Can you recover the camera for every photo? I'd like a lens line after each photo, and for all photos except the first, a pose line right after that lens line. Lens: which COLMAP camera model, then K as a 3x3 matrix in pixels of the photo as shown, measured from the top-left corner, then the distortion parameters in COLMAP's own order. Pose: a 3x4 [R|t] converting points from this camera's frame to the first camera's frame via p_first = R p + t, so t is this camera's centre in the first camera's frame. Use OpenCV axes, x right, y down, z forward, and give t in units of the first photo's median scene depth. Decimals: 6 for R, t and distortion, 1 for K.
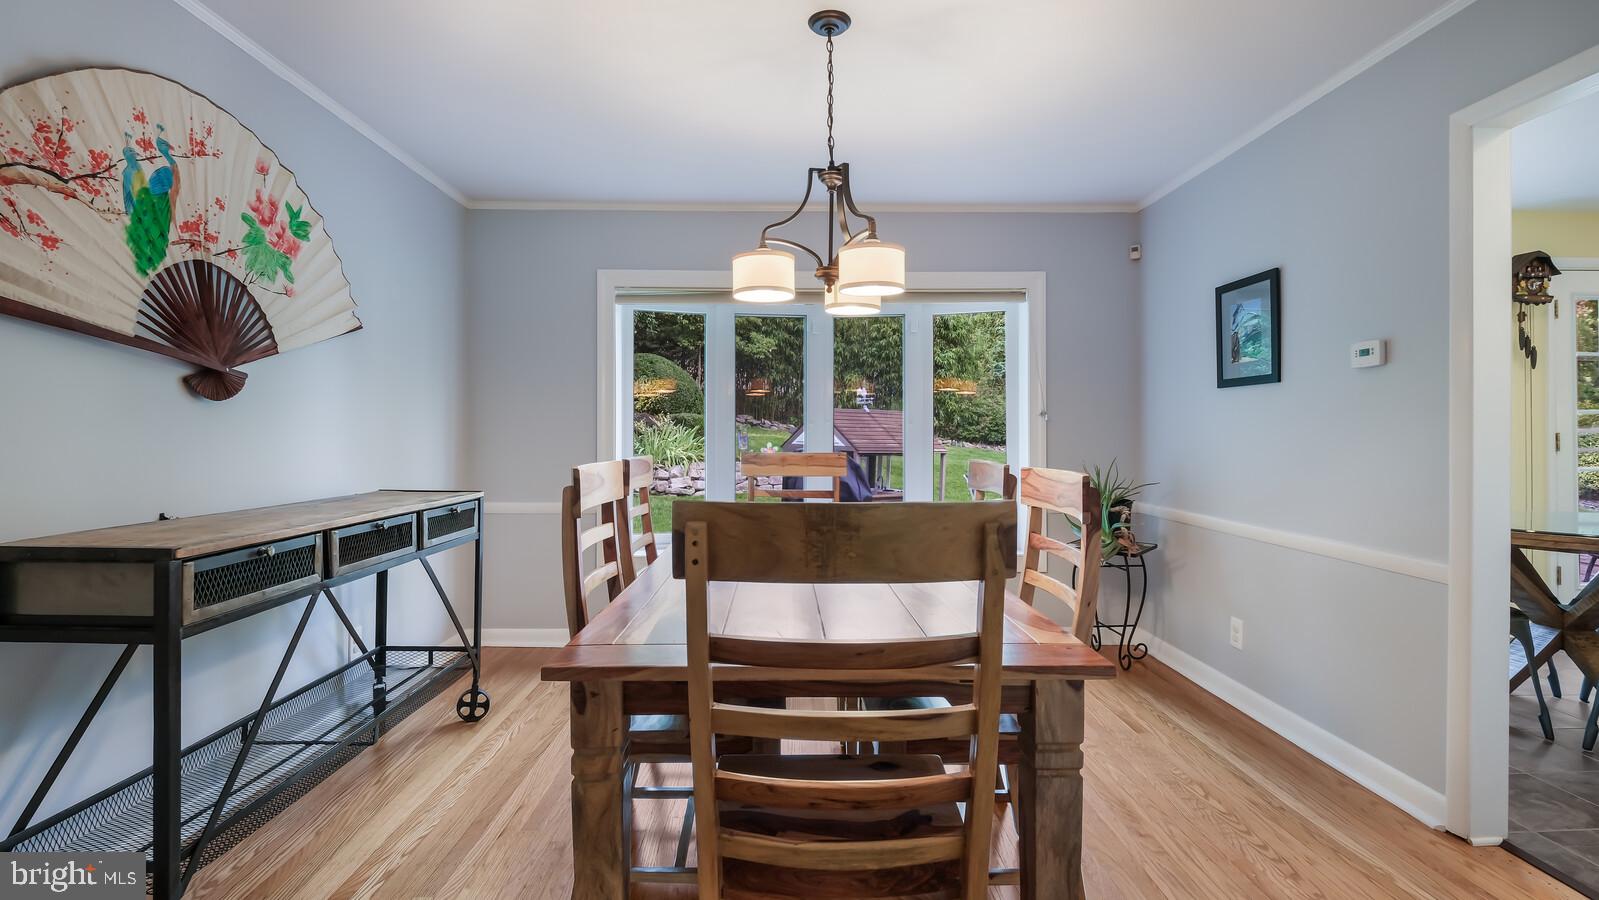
lens RADIAL K [[716.3, 0, 809.9], [0, 716.3, 436.4], [0, 0, 1]] dist [-0.001761, -0.001351]
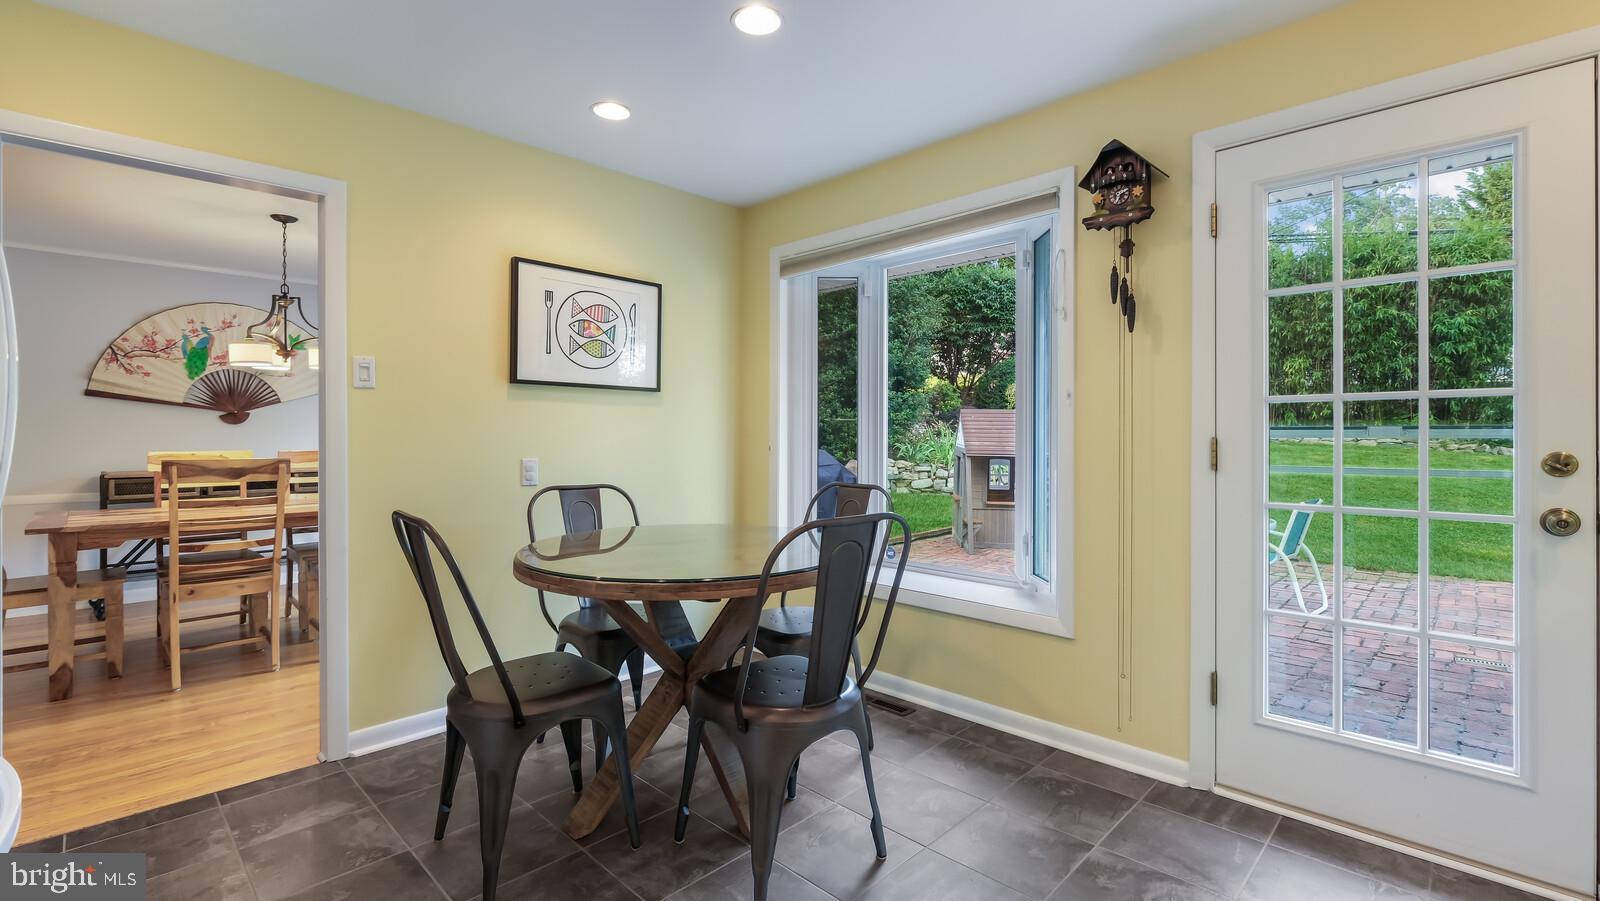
lens RADIAL K [[716.8, 0, 810.4], [0, 716.8, 436.9], [0, 0, 1]] dist [-0.001761, -0.001351]
pose [[0.701175, -0.001107, -0.712988, 2.452938], [0.000177, 0.999999, -0.001378, -0.002631], [0.712989, 0.000840, 0.701174, 0.708163]]
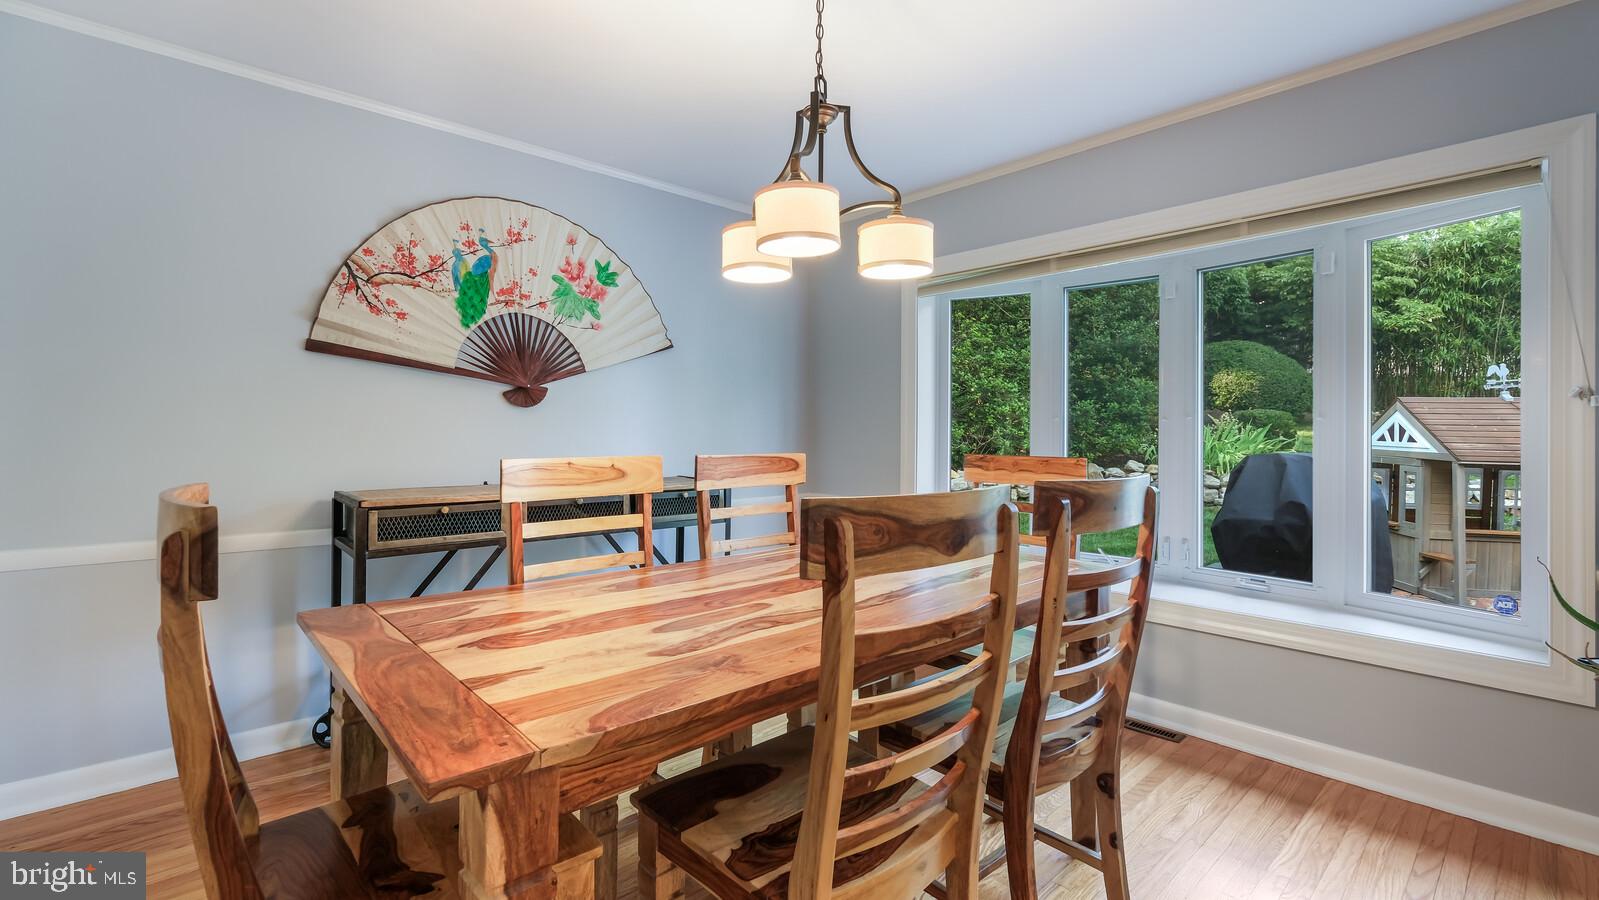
lens RADIAL K [[716.3, 0, 809.9], [0, 716.3, 436.4], [0, 0, 1]] dist [-0.001761, -0.001351]
pose [[0.661837, 0.005572, -0.749627, 0.678229], [-0.006484, 0.999978, 0.001709, 0.003008], [0.749620, 0.003730, 0.661858, 0.485924]]
